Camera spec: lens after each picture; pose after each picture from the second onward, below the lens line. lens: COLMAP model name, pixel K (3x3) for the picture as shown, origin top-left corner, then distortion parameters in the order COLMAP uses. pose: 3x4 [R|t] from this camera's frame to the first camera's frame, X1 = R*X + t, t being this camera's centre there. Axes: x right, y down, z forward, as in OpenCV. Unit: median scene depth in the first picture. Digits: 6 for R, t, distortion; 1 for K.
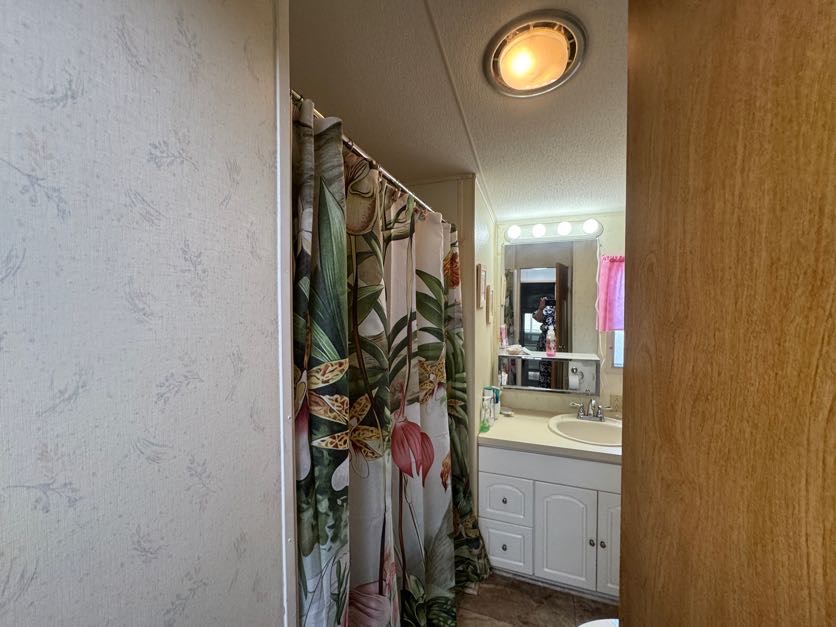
lens RADIAL K [[331.2, 0, 419.4], [0, 331.2, 317.1], [0, 0, 1]] dist [-0.001550, 0.000403]
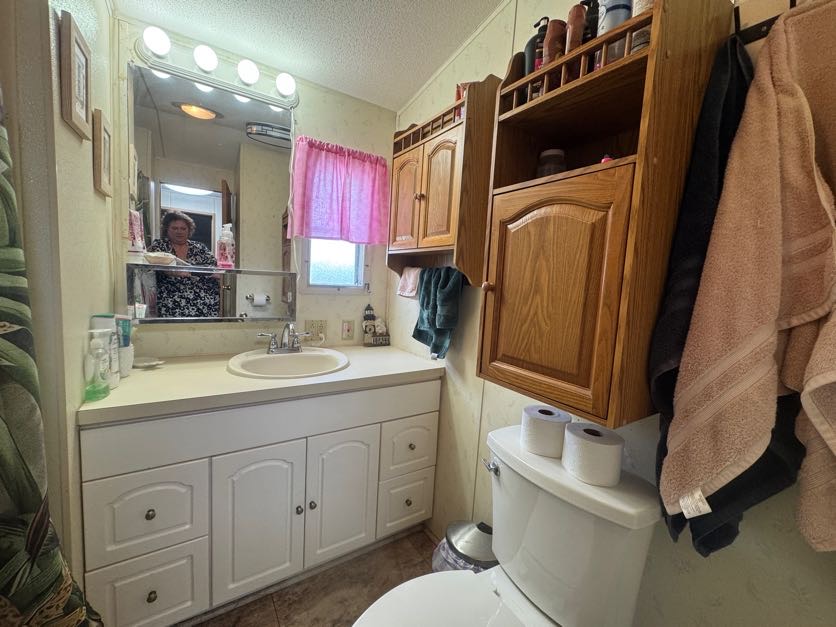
lens RADIAL K [[352.9, 0, 417.4], [0, 352.9, 312.6], [0, 0, 1]] dist [0.003303, -0.000100]
pose [[0.599236, -0.041649, 0.799488, 0.065532], [-0.038843, 0.995957, 0.080997, 0.150021], [-0.799629, -0.079591, 0.595196, 0.305878]]
